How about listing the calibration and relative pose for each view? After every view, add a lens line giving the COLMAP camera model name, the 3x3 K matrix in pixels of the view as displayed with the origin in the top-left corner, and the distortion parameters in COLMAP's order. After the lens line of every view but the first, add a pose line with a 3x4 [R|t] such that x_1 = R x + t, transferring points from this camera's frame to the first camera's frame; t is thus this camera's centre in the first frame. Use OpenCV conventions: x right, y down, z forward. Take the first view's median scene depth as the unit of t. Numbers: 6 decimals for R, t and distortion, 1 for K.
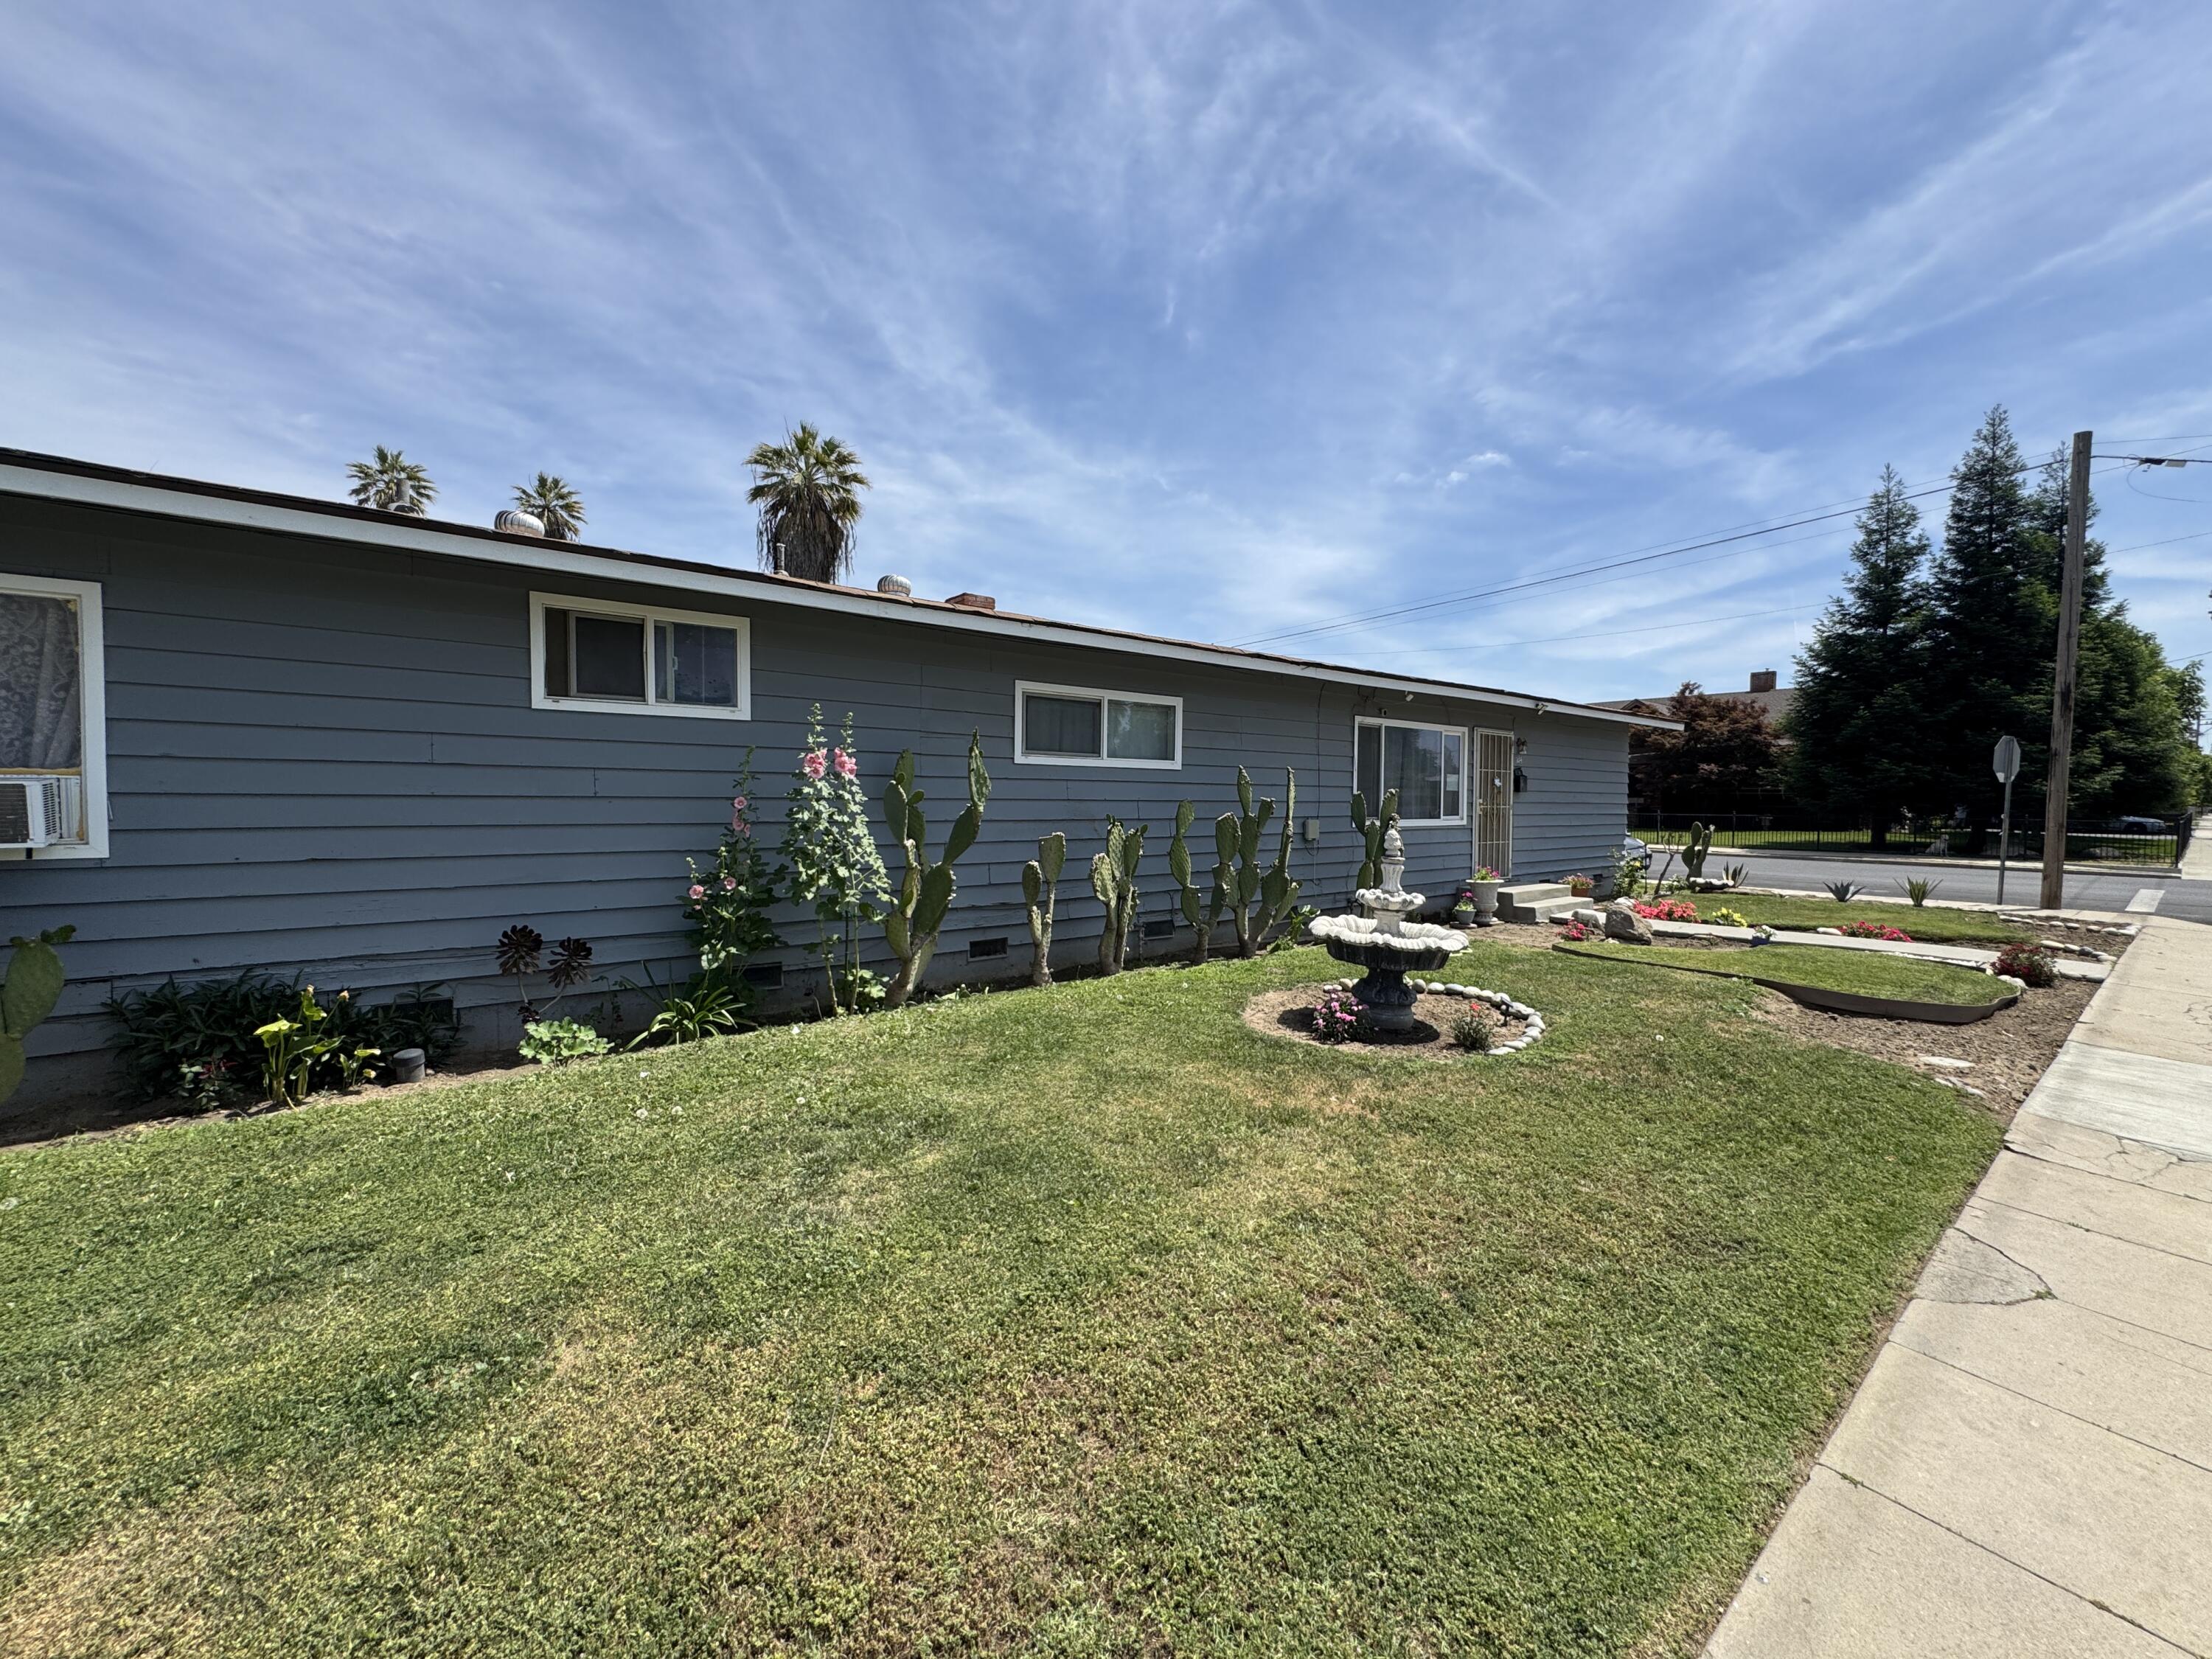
lens RADIAL K [[876.0, 0, 1101.7], [0, 876.0, 825.4], [0, 0, 1]] dist [-0.002931, 0.001159]
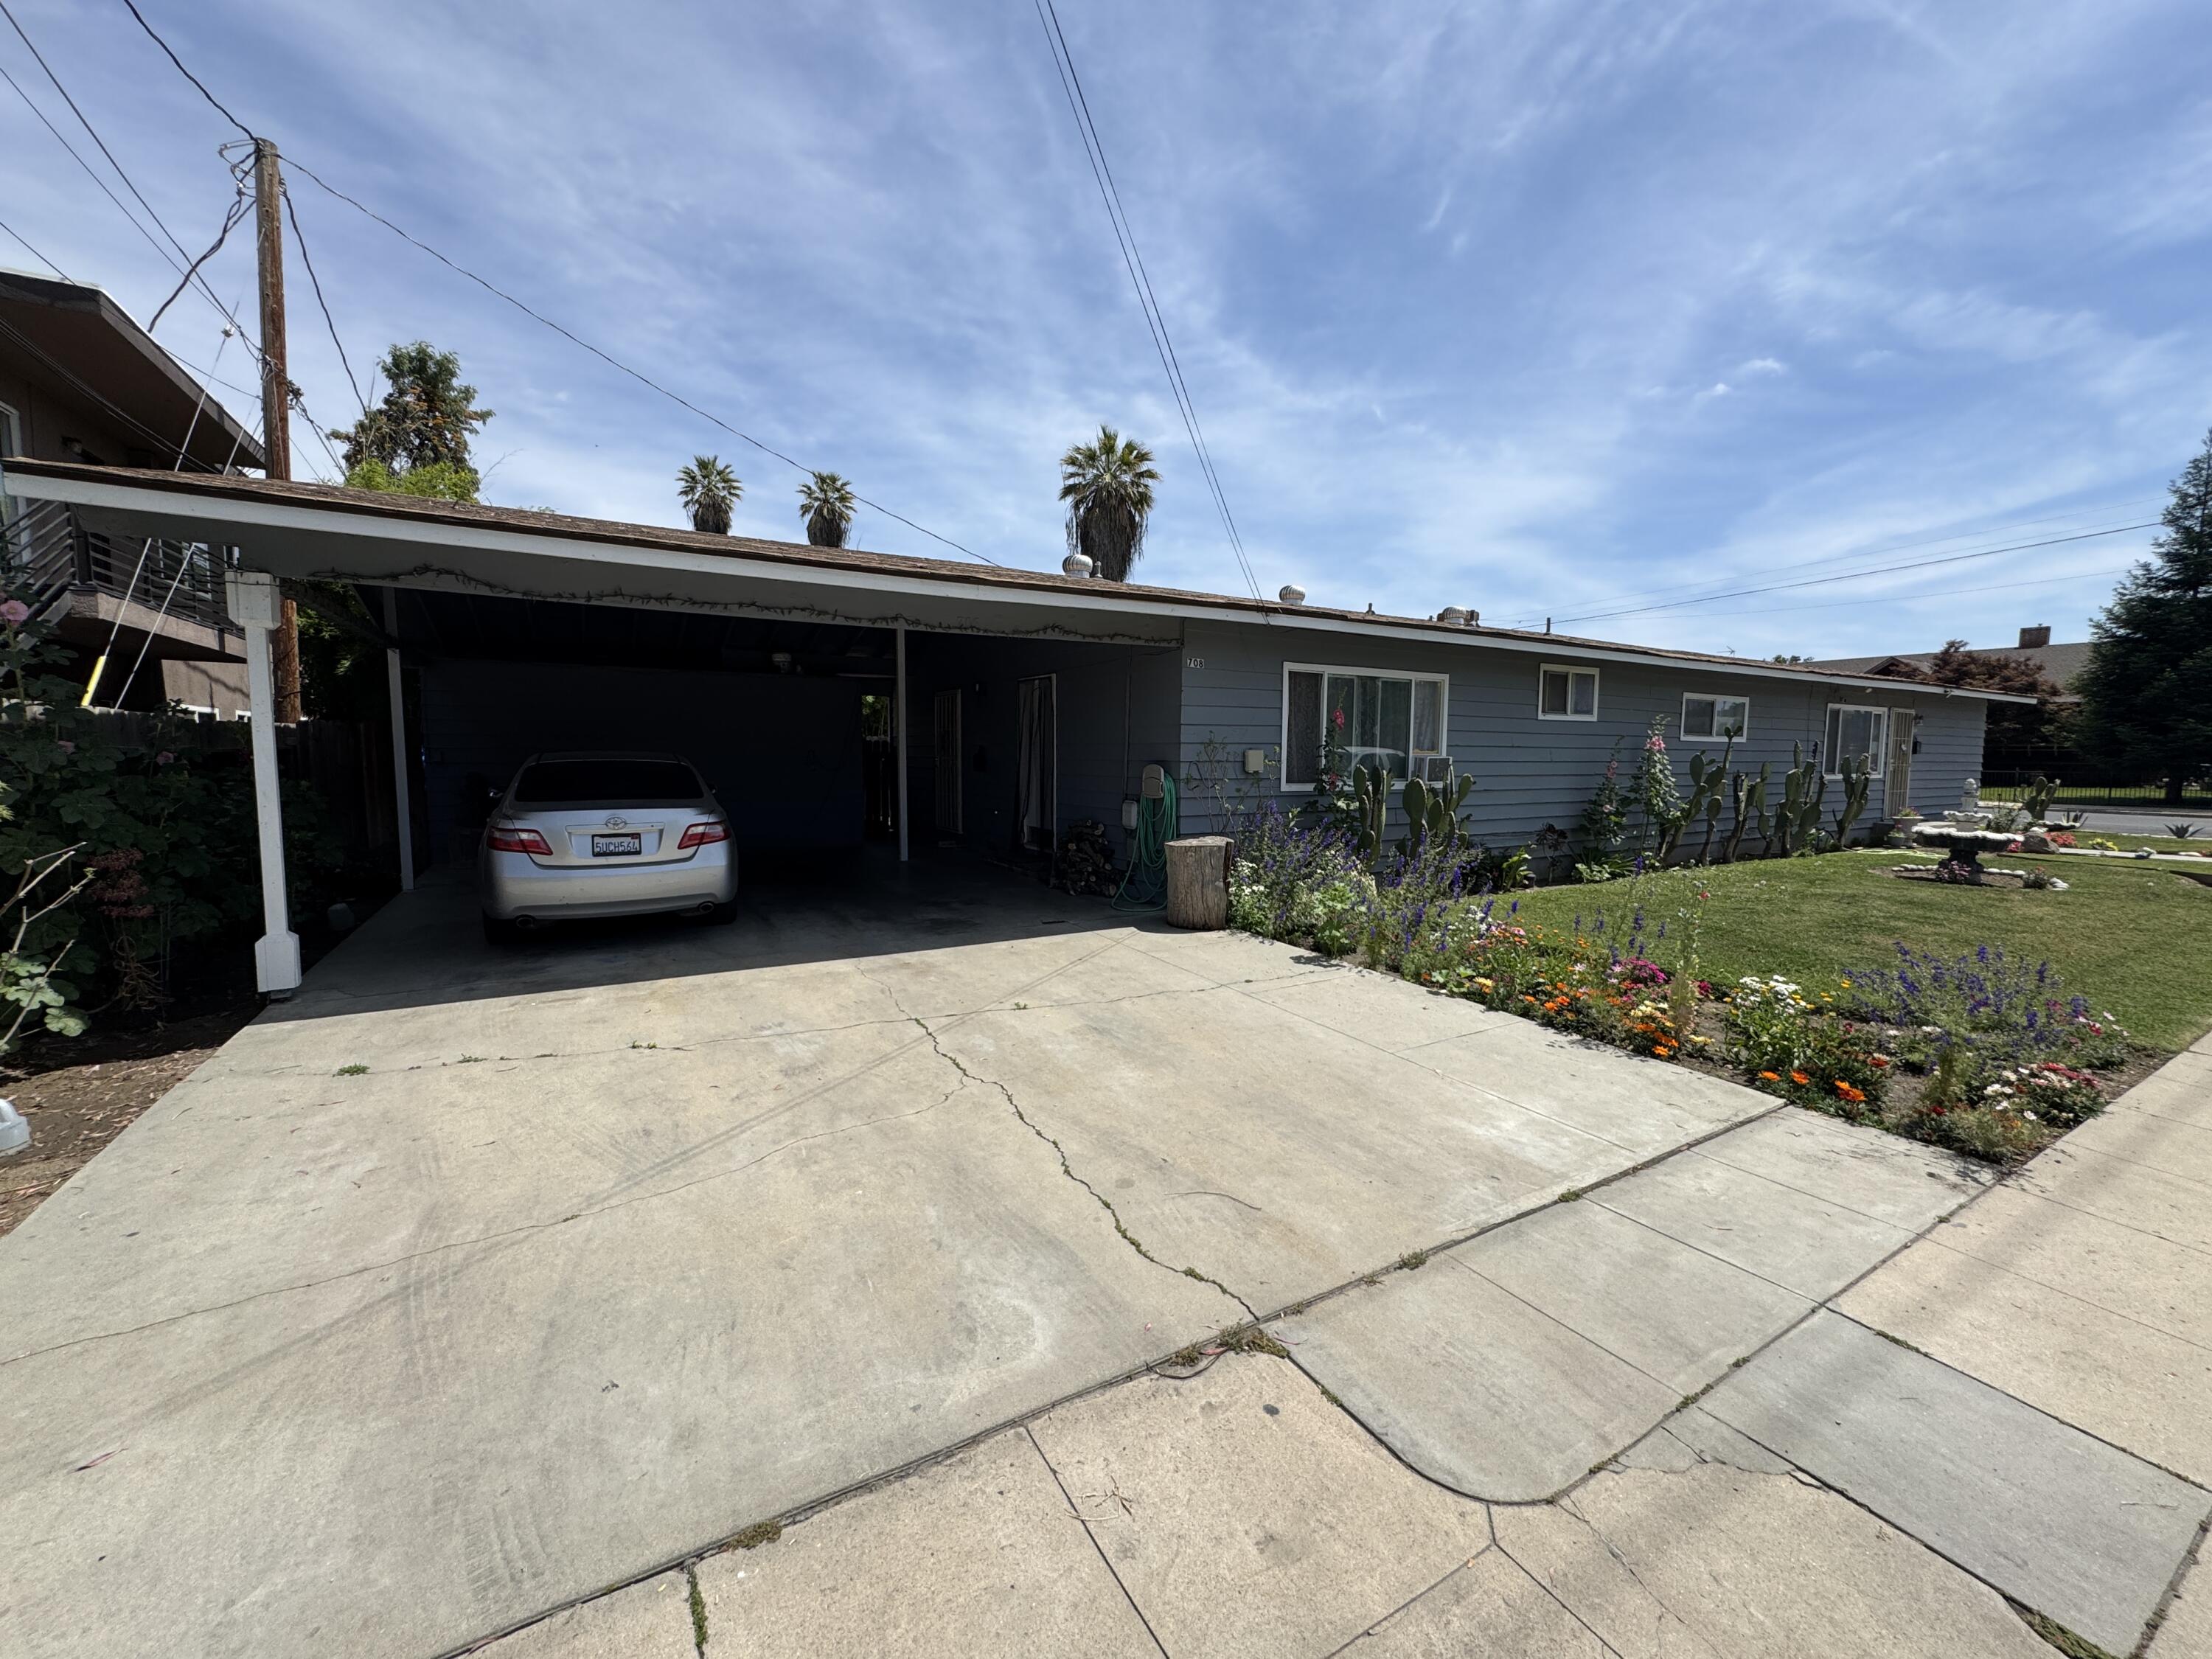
lens RADIAL K [[876.0, 0, 1107.5], [0, 876.0, 828.2], [0, 0, 1]] dist [-0.002931, 0.001159]
pose [[0.991088, 0.009928, -0.132835, -0.251755], [-0.002756, 0.998534, 0.054065, 0.002764], [0.133177, -0.053217, 0.989662, -0.220589]]
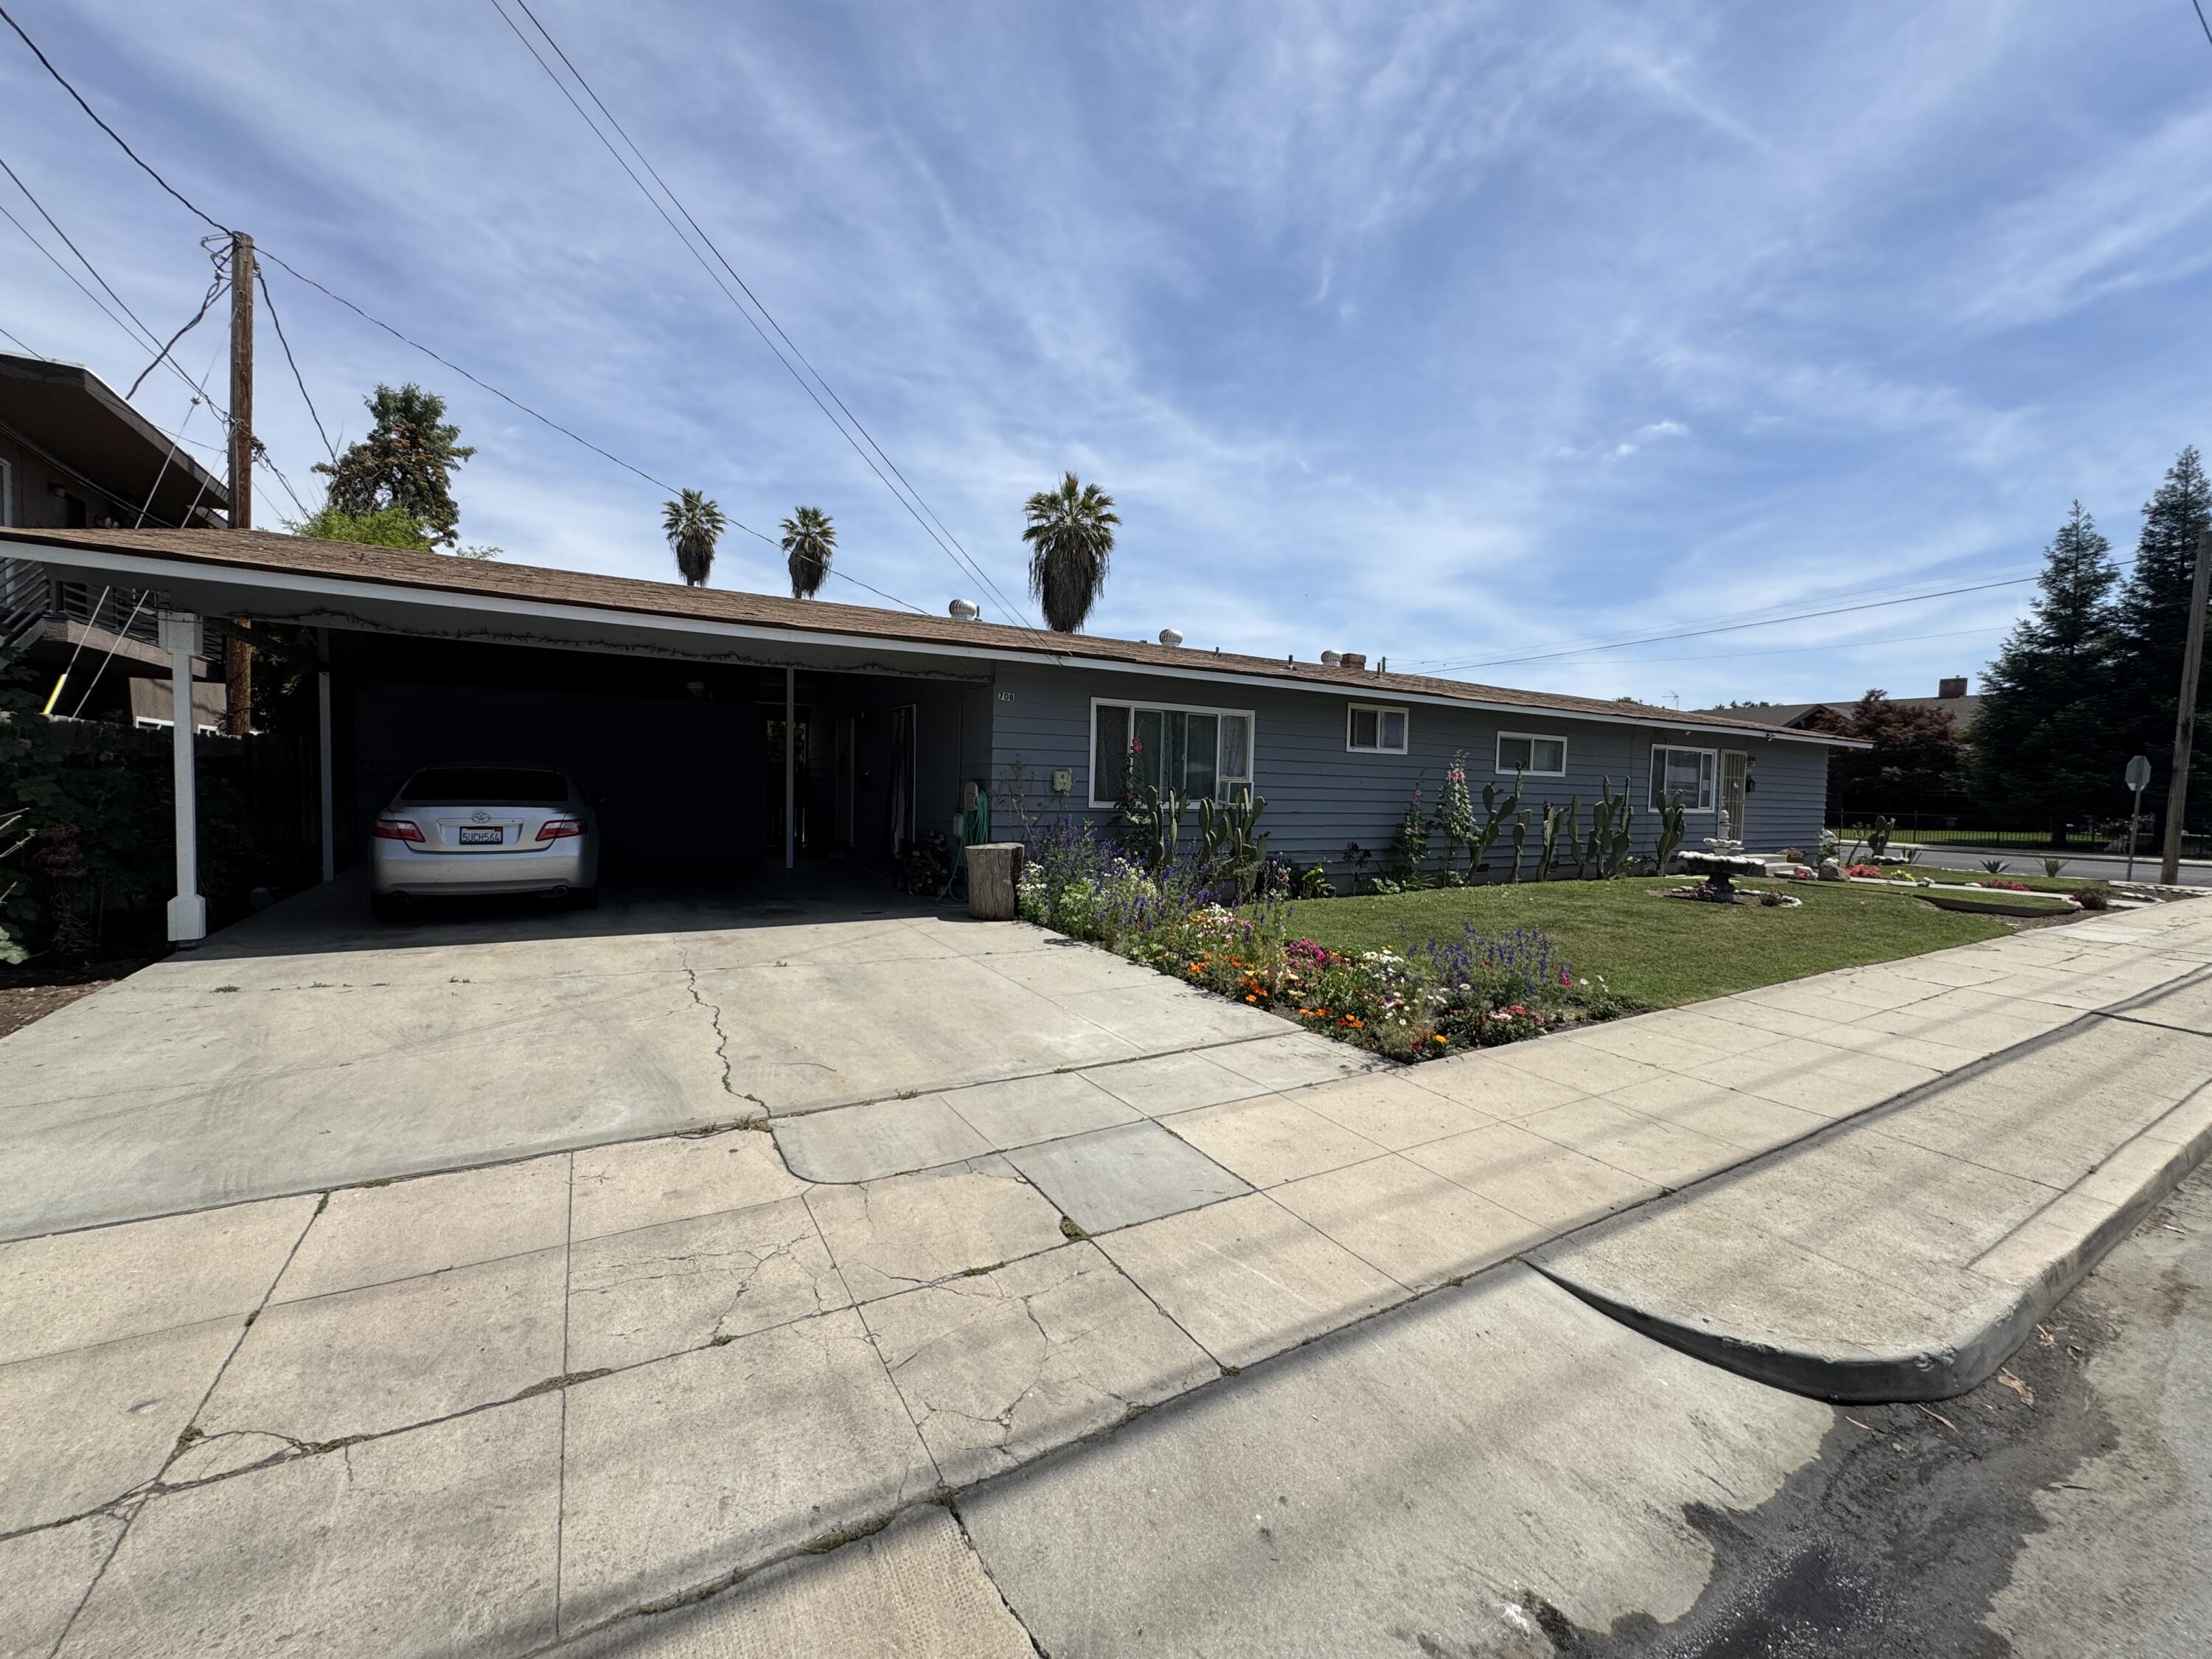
lens RADIAL K [[876.0, 0, 1107.2], [0, 876.0, 829.5], [0, 0, 1]] dist [-0.002931, 0.001159]
pose [[0.992141, 0.021491, -0.123268, -0.180812], [-0.019482, 0.999657, 0.017482, 0.008786], [0.123602, -0.014943, 0.992219, -0.261417]]
